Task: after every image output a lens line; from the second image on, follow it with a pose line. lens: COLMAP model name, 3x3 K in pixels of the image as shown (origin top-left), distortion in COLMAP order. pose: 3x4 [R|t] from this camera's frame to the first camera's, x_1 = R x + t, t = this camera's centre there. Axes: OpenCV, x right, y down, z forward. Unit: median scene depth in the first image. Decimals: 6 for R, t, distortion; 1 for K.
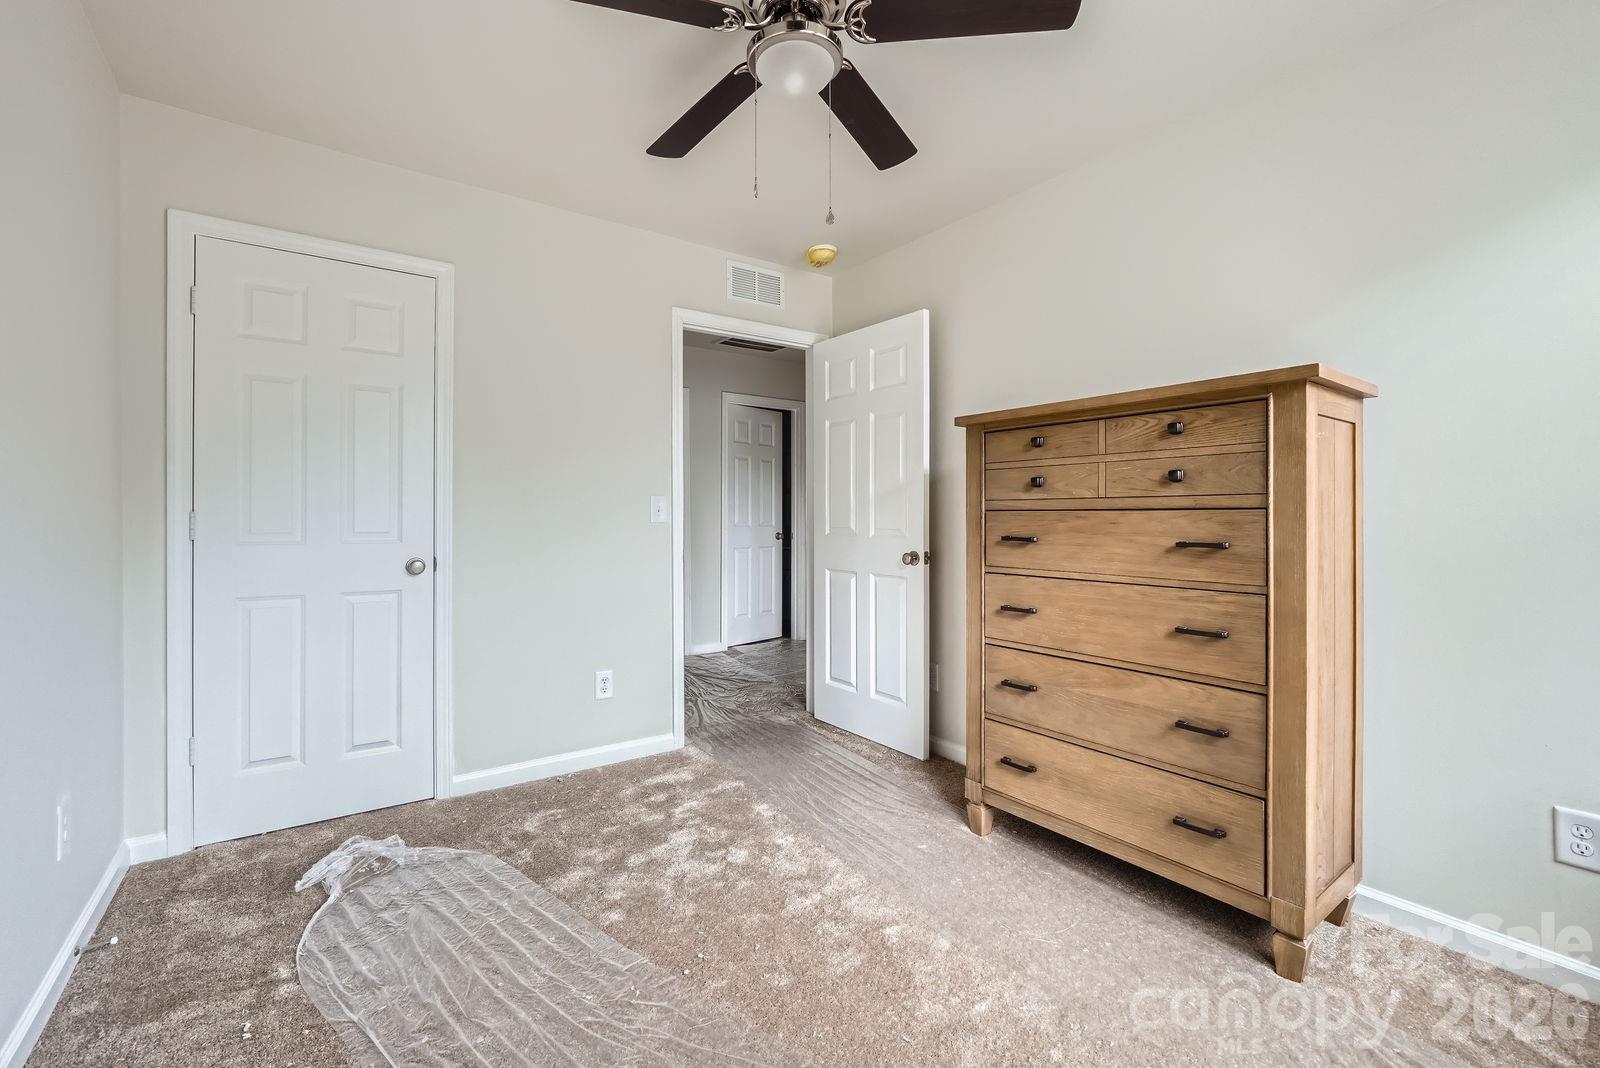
lens RADIAL K [[682.7, 0, 798.0], [0, 682.7, 529.1], [0, 0, 1]] dist [-0.003209, 0.002904]
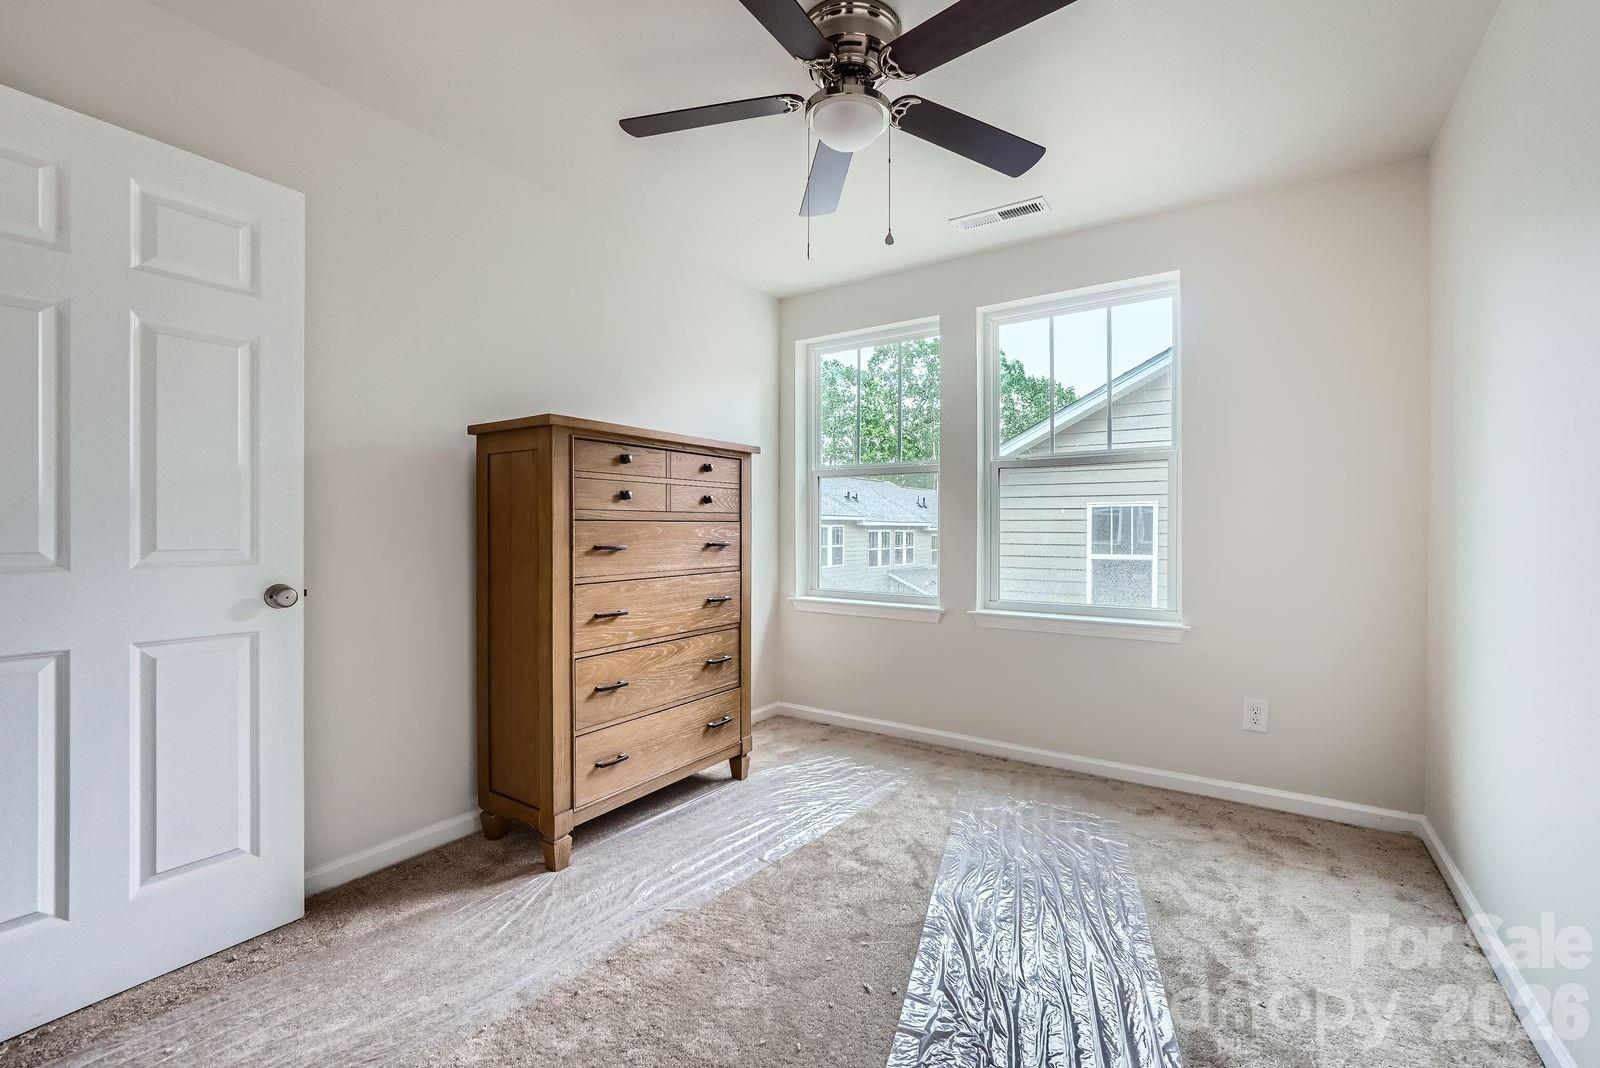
lens RADIAL K [[682.7, 0, 796.7], [0, 682.7, 528.6], [0, 0, 1]] dist [-0.003209, 0.002904]
pose [[-0.329688, -0.005079, 0.944076, -0.784865], [0.015756, 0.999817, 0.010881, -0.022312], [-0.943959, 0.018462, -0.329547, 1.100940]]
